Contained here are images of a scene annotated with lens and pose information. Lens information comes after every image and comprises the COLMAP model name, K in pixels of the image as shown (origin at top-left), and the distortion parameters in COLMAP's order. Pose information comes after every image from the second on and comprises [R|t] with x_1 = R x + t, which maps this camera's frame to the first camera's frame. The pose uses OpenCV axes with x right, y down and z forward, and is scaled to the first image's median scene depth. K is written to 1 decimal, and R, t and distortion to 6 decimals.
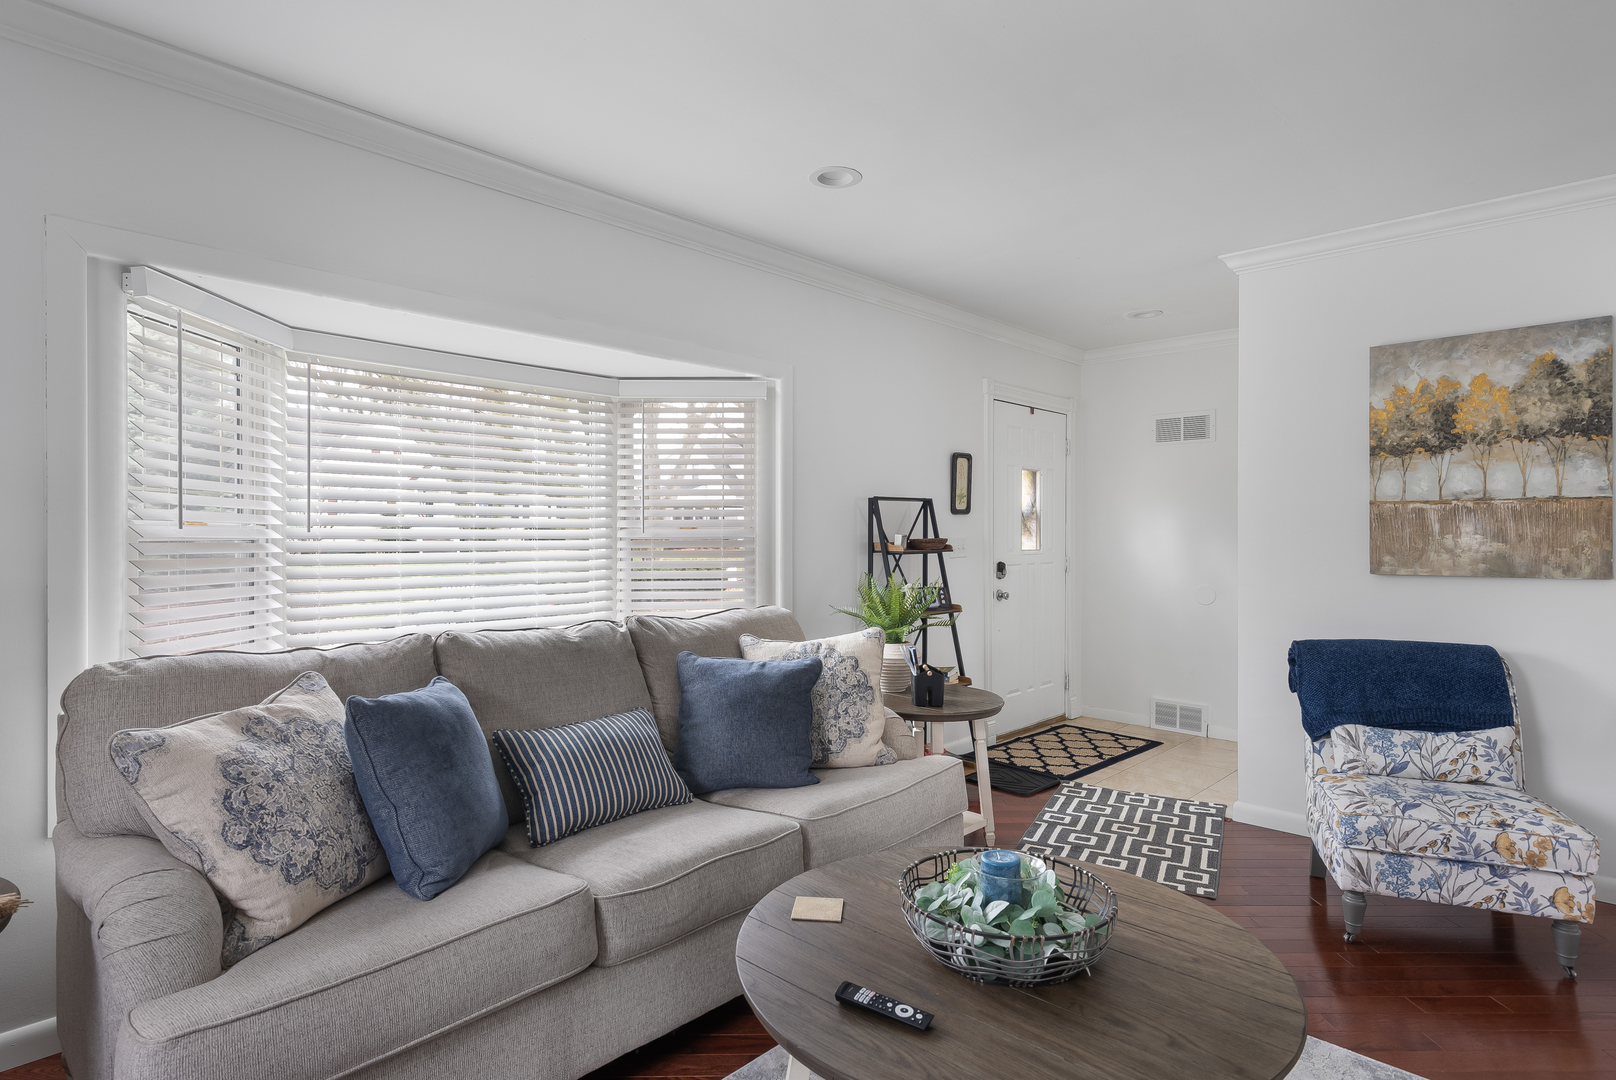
lens RADIAL K [[864.0, 0, 805.7], [0, 864.0, 537.2], [0, 0, 1]] dist [0.004735, 0.000649]
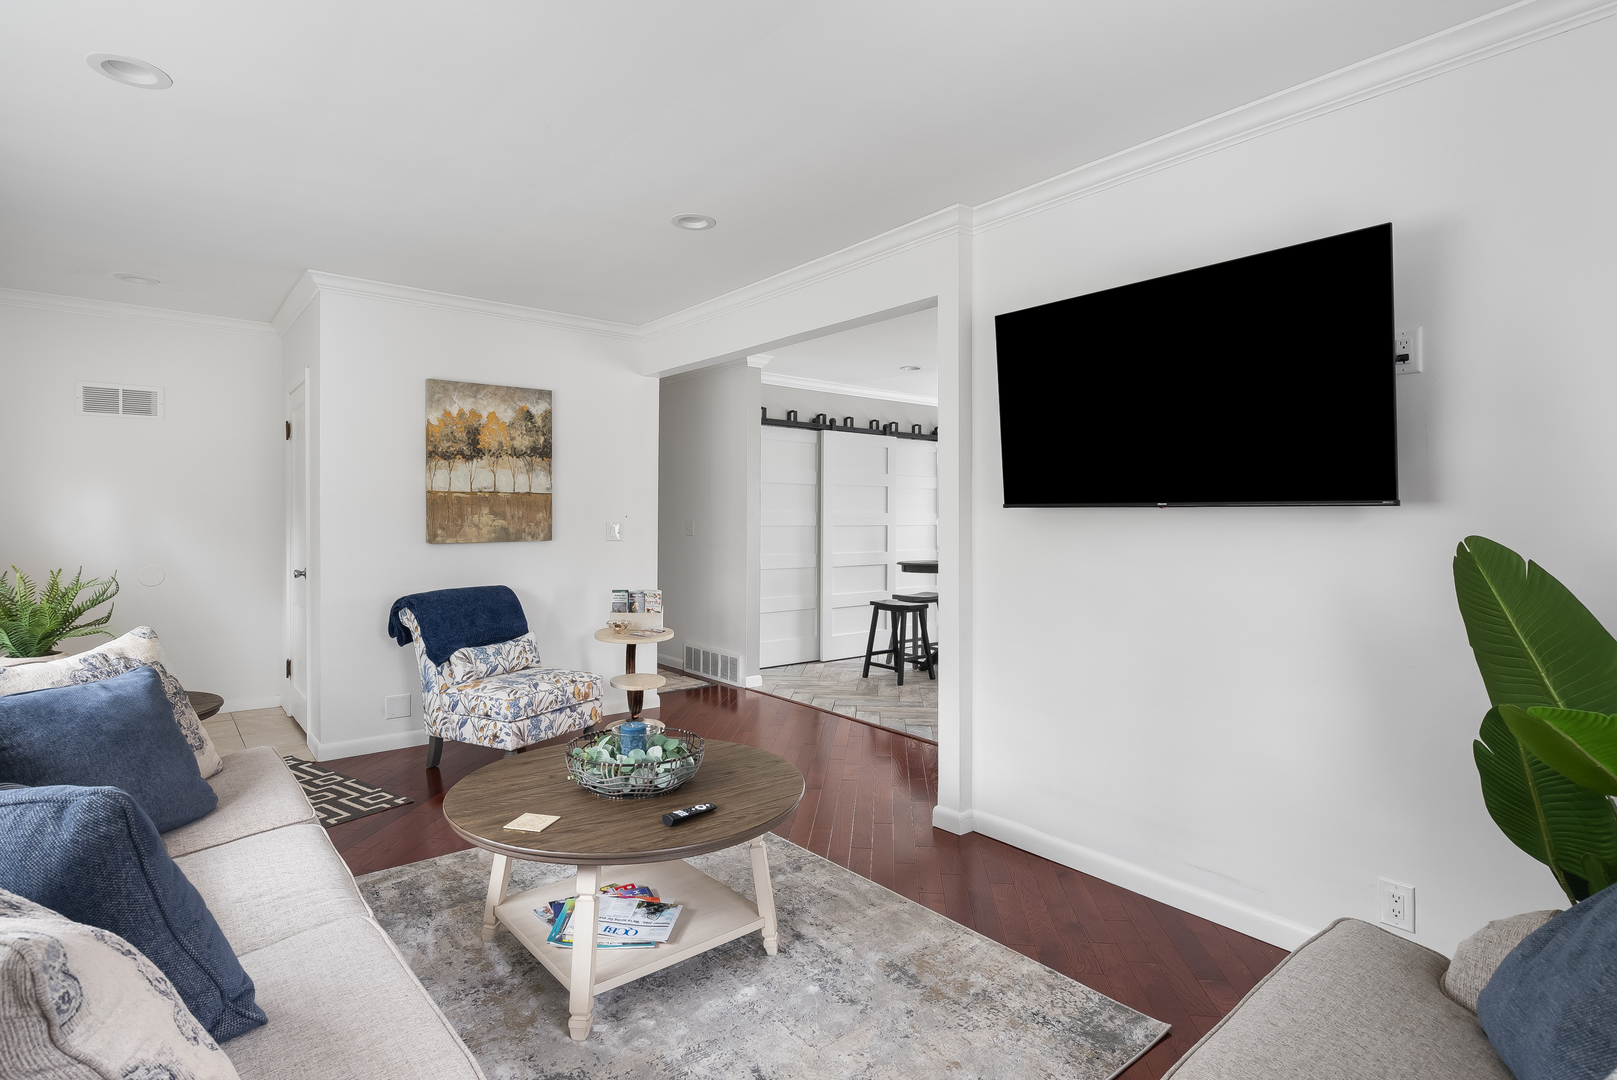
lens RADIAL K [[806.8, 0, 807.4], [0, 806.8, 522.4], [0, 0, 1]] dist [-0.001539, 0.000182]
pose [[0.122044, -0.008330, 0.992490, -0.595975], [0.000875, 0.999965, 0.008285, -0.001122], [-0.992524, -0.000143, 0.122047, 0.267400]]
